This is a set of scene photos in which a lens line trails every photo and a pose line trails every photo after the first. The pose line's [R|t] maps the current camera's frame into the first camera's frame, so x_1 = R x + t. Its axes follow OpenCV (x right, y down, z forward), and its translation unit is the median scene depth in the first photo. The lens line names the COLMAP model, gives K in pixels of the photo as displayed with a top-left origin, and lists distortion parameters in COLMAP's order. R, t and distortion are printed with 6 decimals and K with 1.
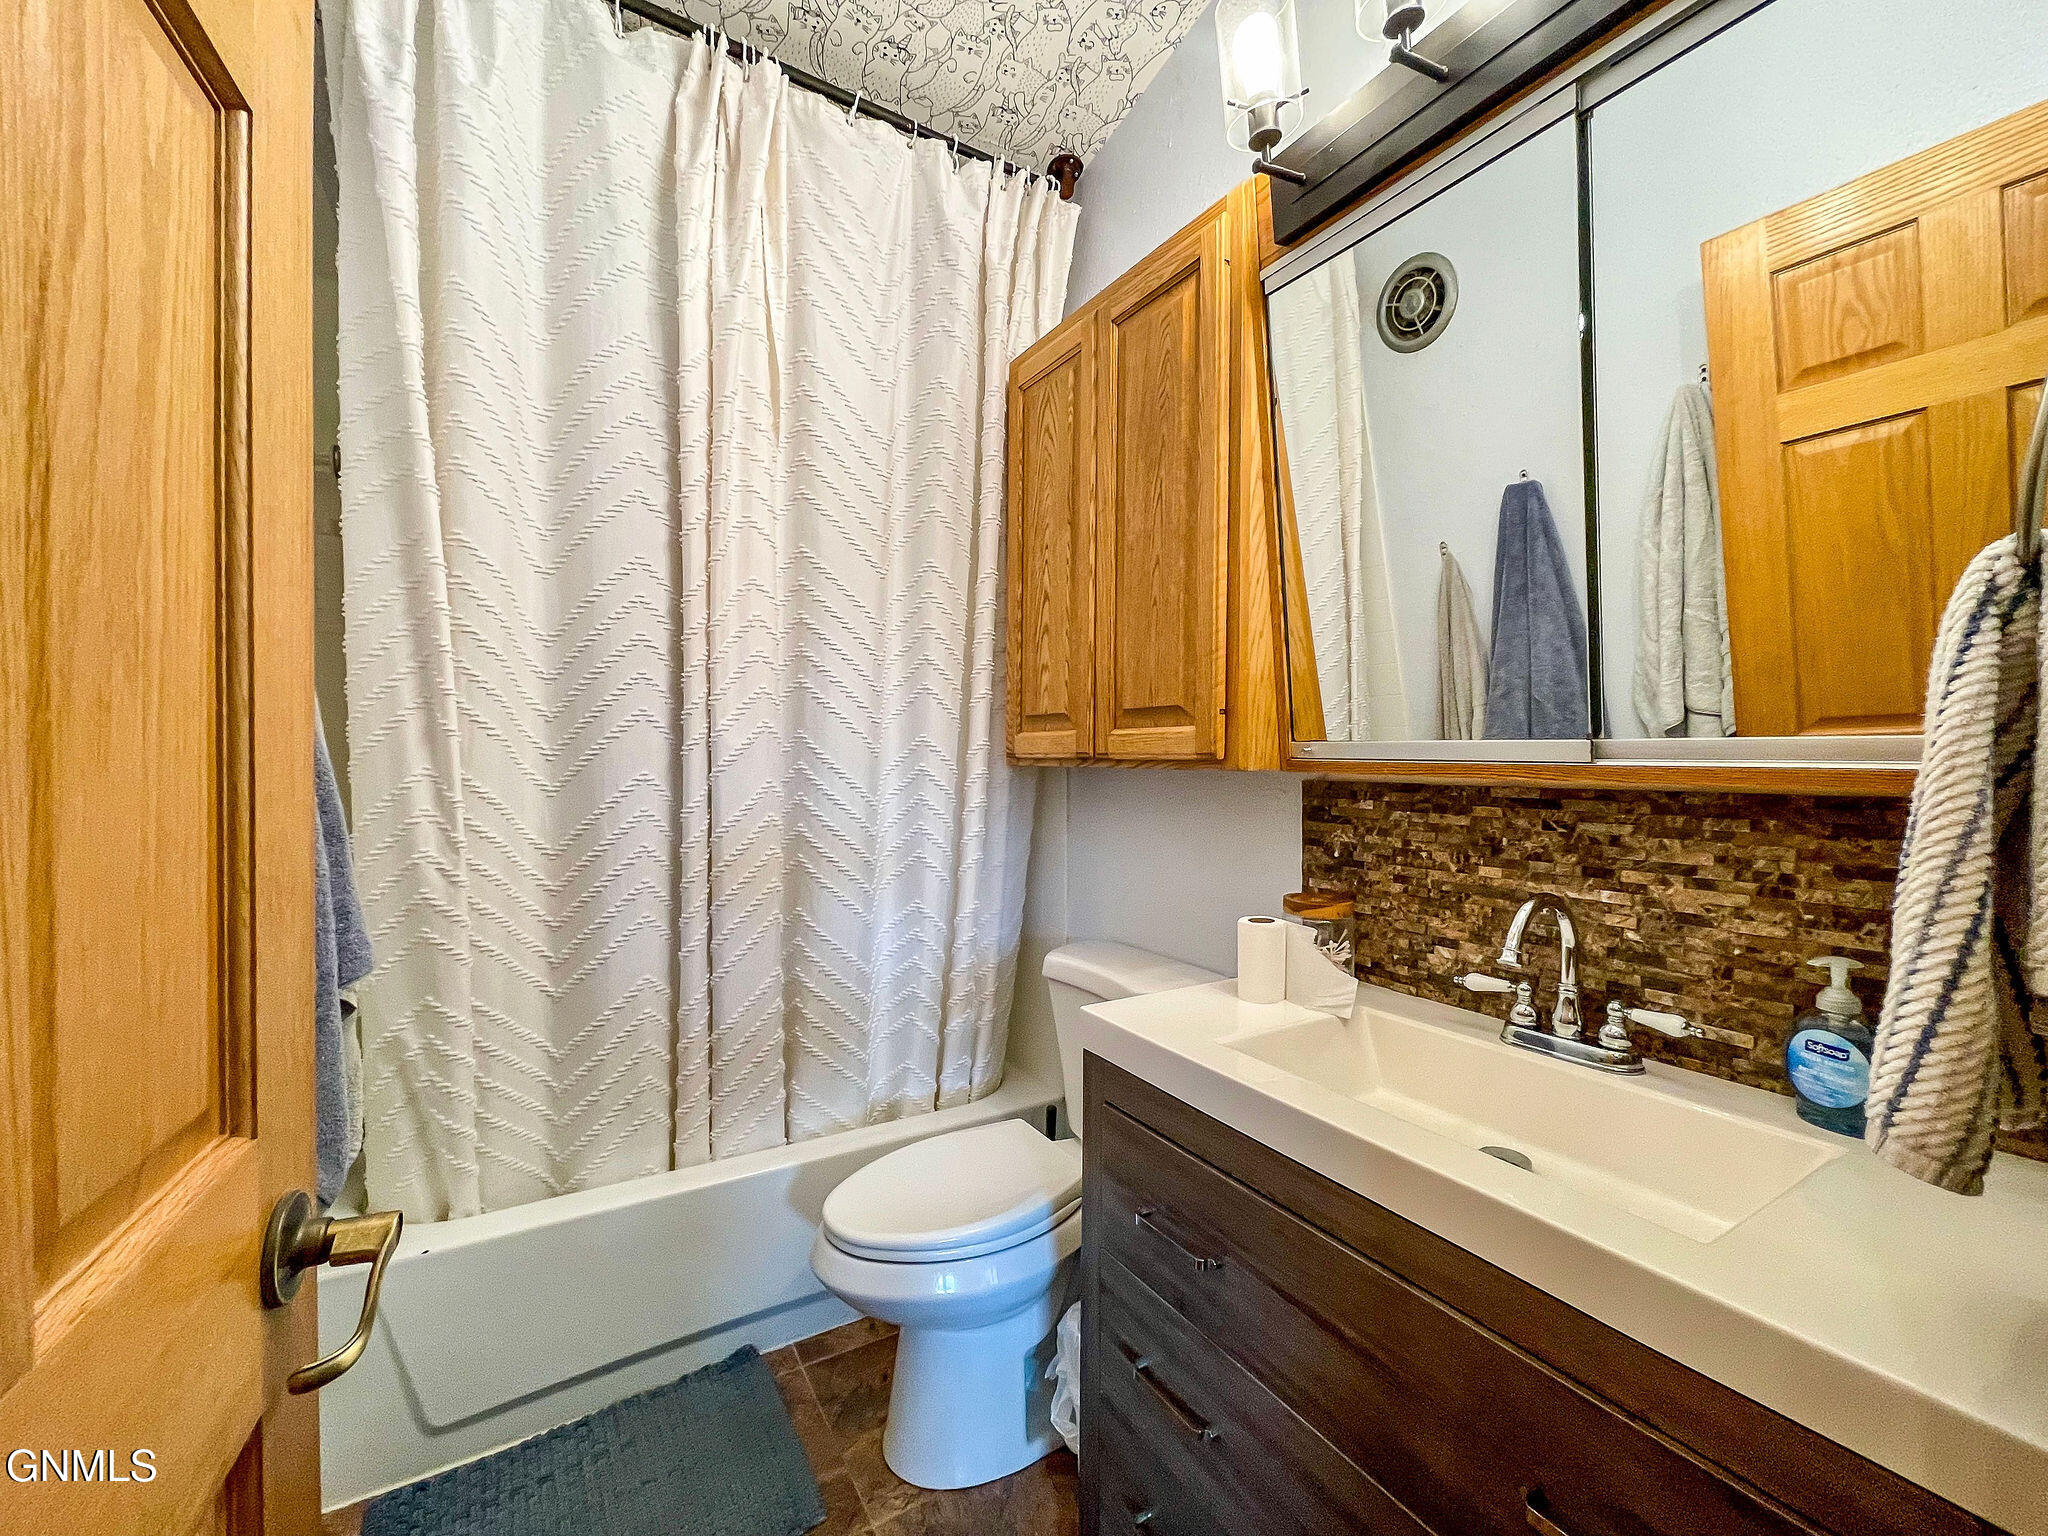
lens RADIAL K [[802.4, 0, 961.9], [0, 802.4, 794.5], [0, 0, 1]] dist [-0.001057, 0.003276]
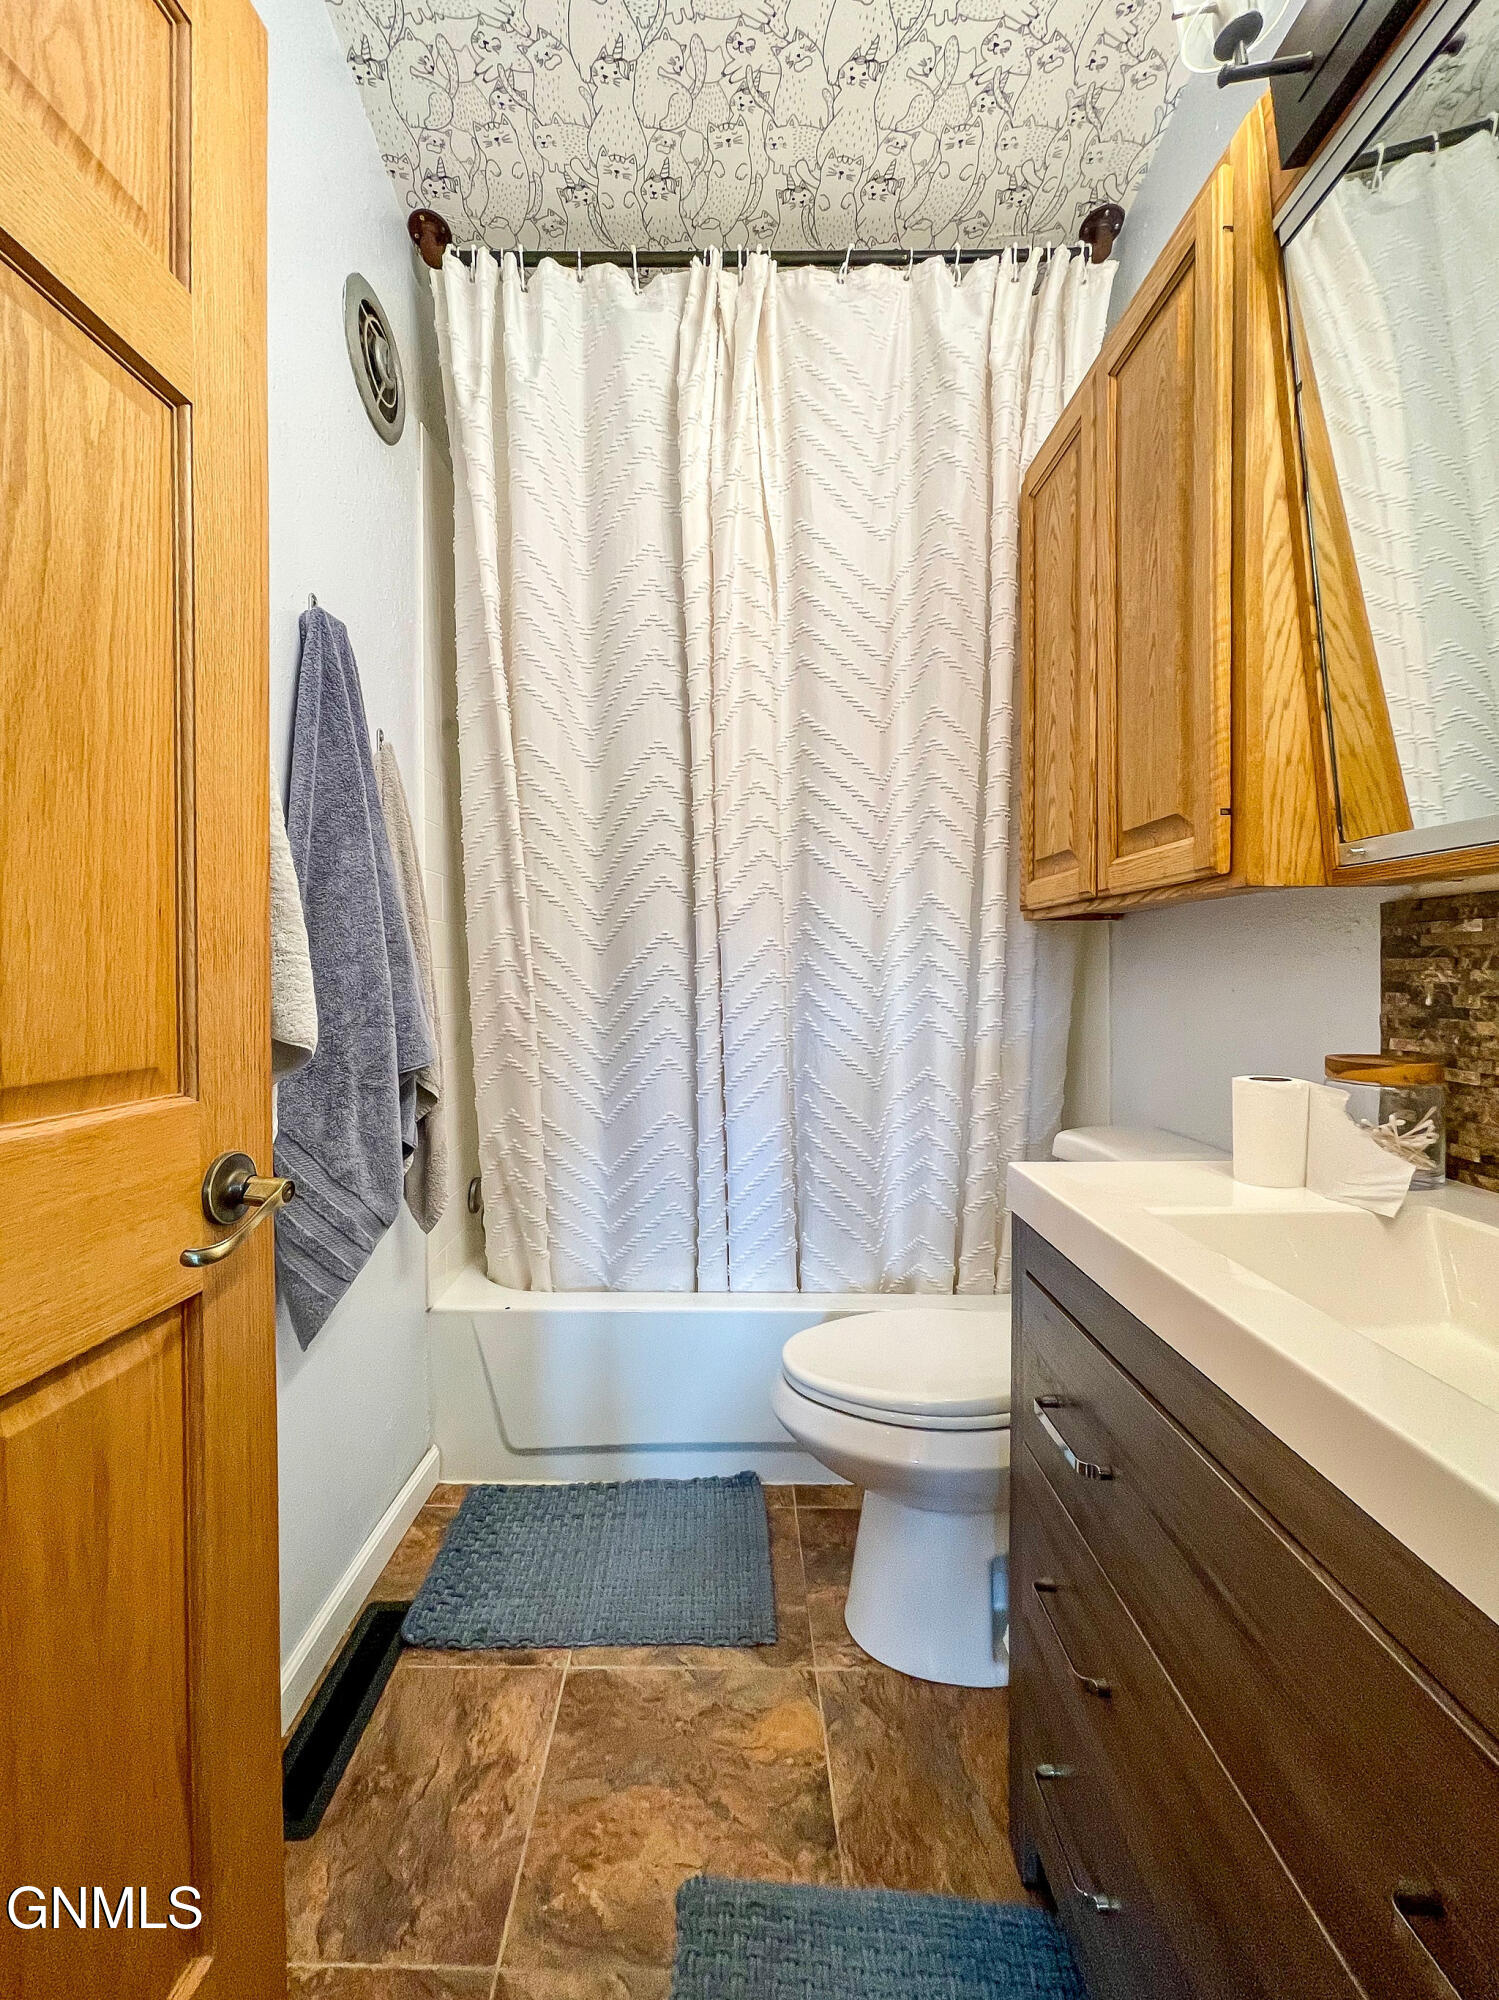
lens RADIAL K [[783.6, 0, 742.0], [0, 783.6, 1016.7], [0, 0, 1]] dist [-0.001057, 0.003276]
pose [[0.865706, 0.019332, -0.500179, 0.270334], [-0.022686, 0.999742, -0.000625, 0.095252], [0.500038, 0.011889, 0.865922, 0.094901]]
